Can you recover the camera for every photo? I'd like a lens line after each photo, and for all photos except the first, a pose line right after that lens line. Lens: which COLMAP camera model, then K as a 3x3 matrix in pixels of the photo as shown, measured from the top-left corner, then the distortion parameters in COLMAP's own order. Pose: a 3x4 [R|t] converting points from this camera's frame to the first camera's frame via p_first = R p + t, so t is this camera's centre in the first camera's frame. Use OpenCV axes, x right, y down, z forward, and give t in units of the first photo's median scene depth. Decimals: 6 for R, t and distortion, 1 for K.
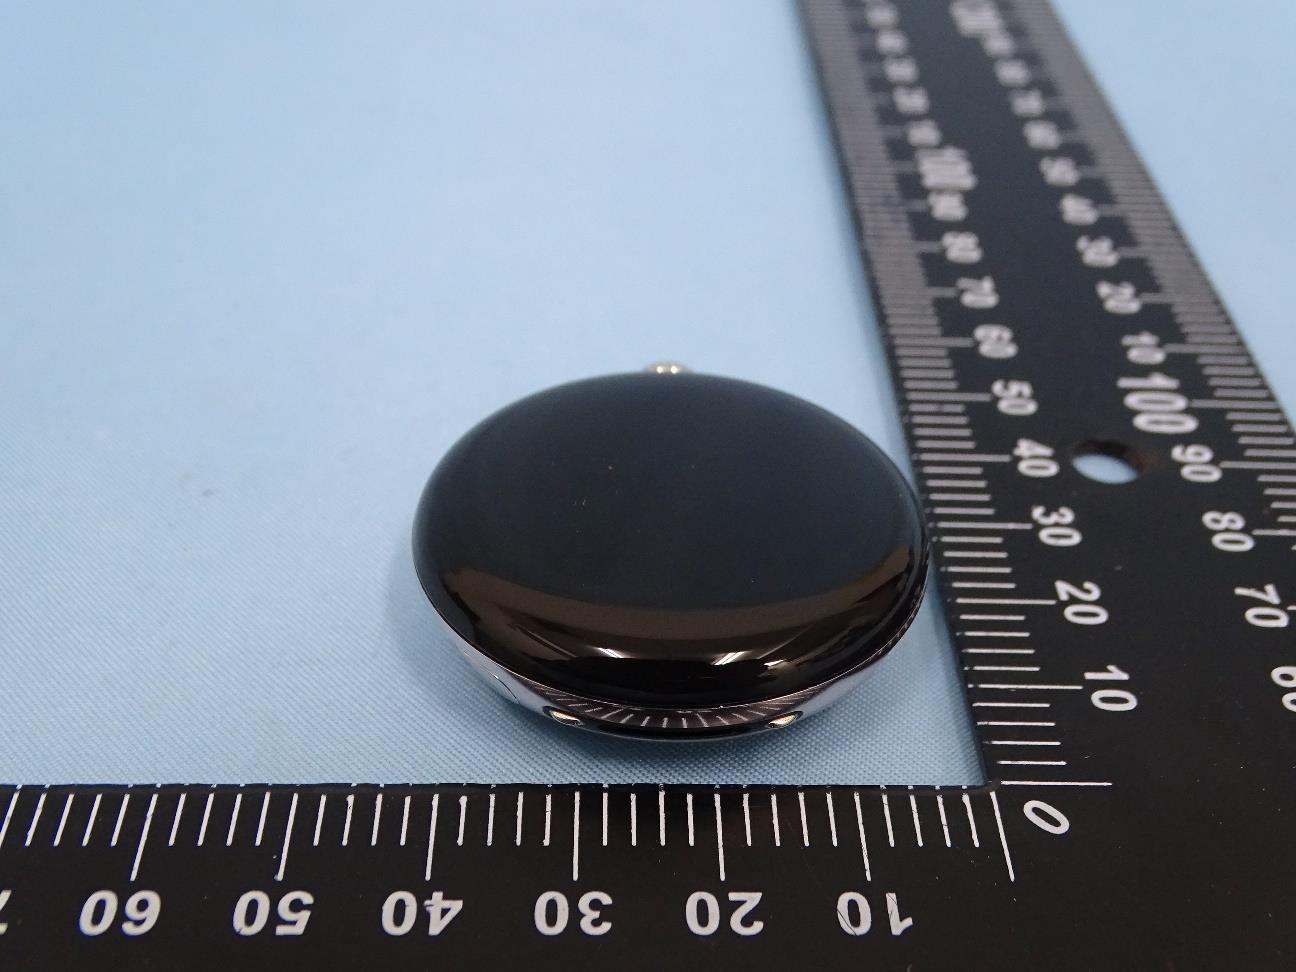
lens RADIAL K [[1643.4, 0, 677.3], [0, 1643.4, 488.5], [0, 0, 1]] dist [-0.013972, -0.179568]
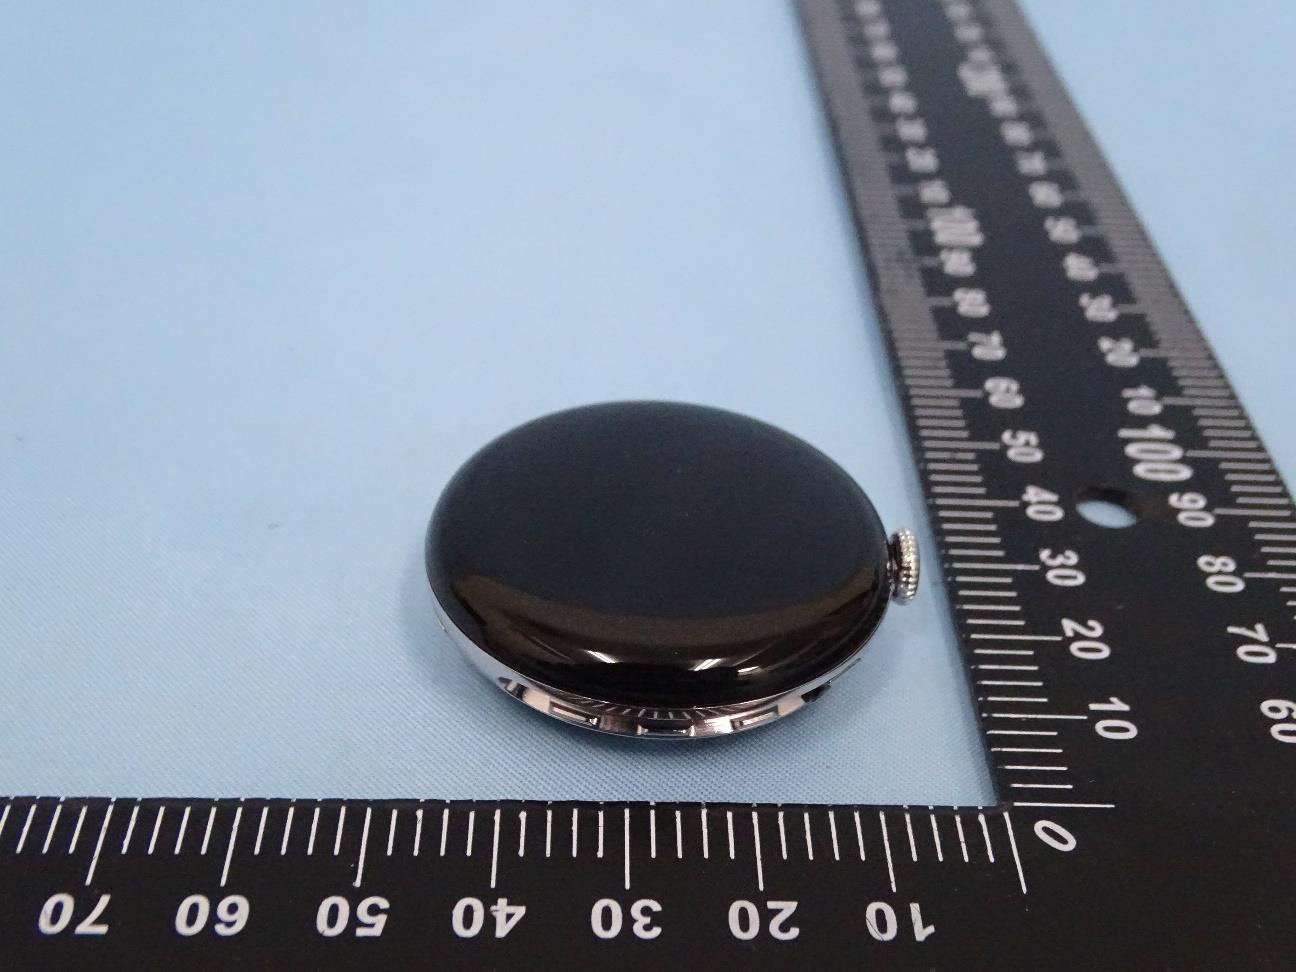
lens RADIAL K [[1643.4, 0, 677.3], [0, 1643.4, 488.5], [0, 0, 1]] dist [-0.013972, -0.179568]
pose [[0.999912, 0.010771, 0.007684, -0.037368], [-0.010642, 0.999805, -0.016661, -0.010096], [-0.007862, 0.016578, 0.999832, -0.093812]]
